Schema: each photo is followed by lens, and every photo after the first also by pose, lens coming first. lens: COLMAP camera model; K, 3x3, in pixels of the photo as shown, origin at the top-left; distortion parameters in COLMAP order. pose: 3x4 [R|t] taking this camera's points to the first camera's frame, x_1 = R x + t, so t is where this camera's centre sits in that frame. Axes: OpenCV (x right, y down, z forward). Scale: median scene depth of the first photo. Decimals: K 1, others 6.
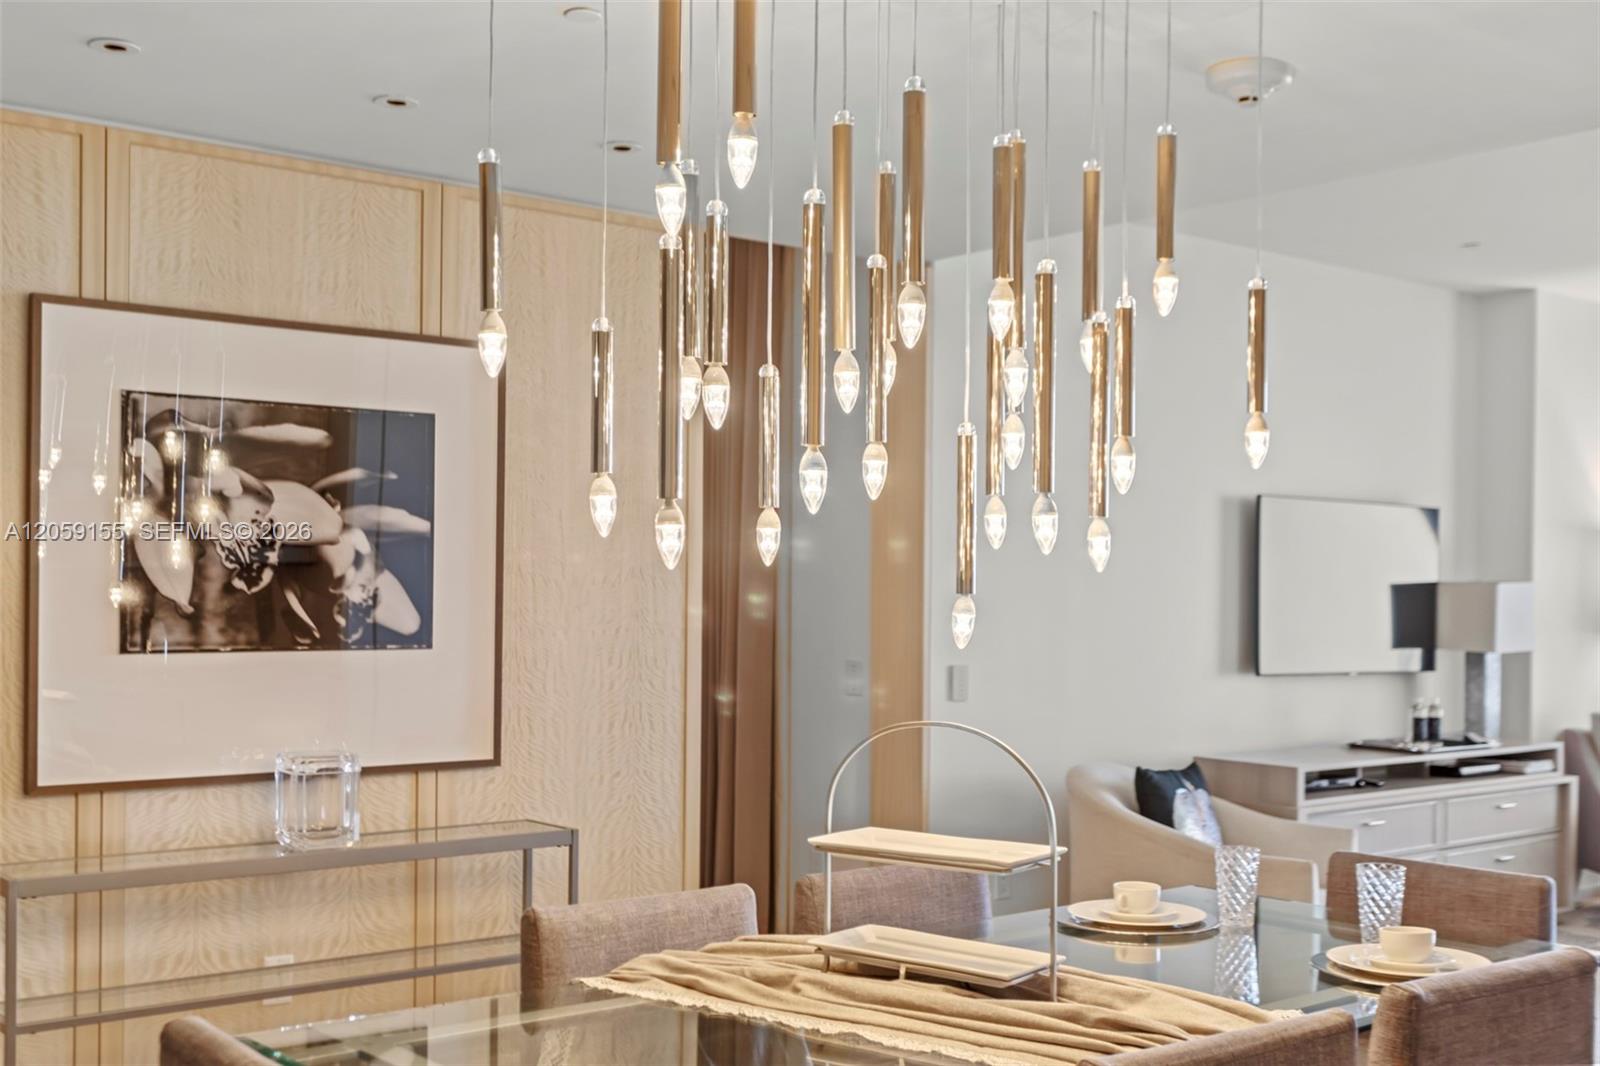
lens RADIAL K [[1763.1, 0, 788.6], [0, 1763.1, 597.3], [0, 0, 1]] dist [0.014544, -0.014482]
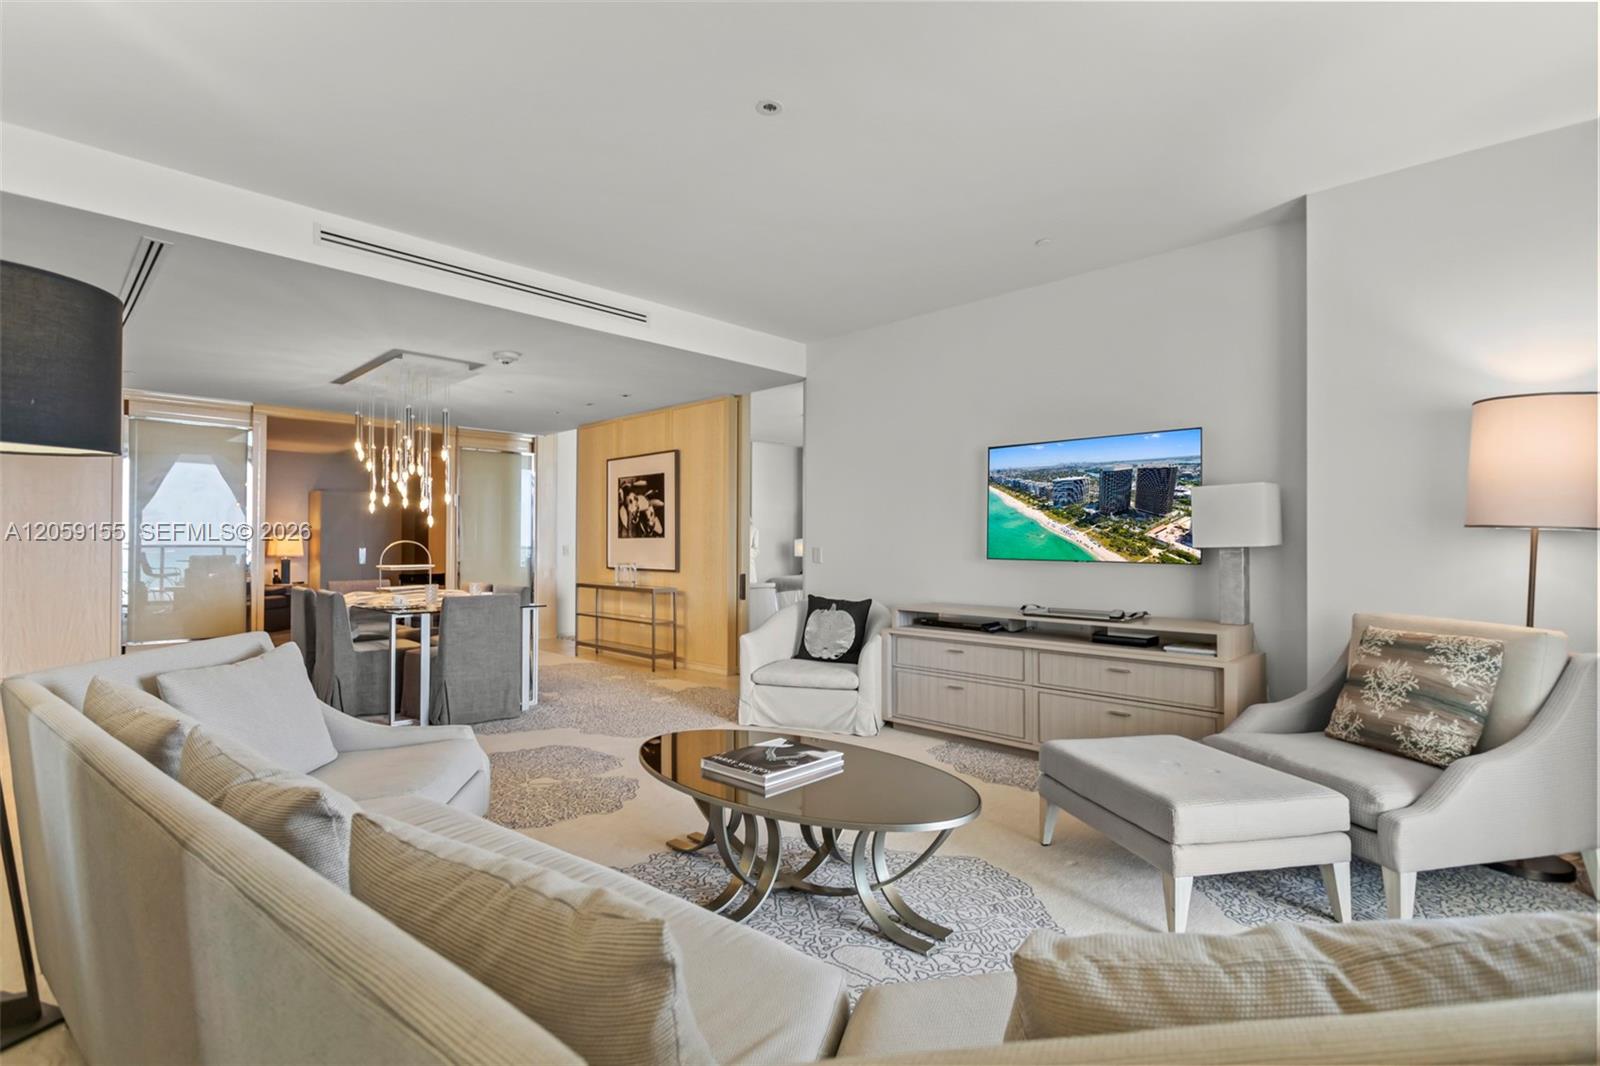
lens RADIAL K [[757.2, 0, 794.4], [0, 757.2, 541.1], [0, 0, 1]] dist [0.000753, 0.000403]
pose [[0.112364, -0.014579, -0.993560, 1.493212], [-0.006545, 0.999860, -0.015411, 0.063283], [0.993646, 0.008235, 0.112253, 1.192536]]
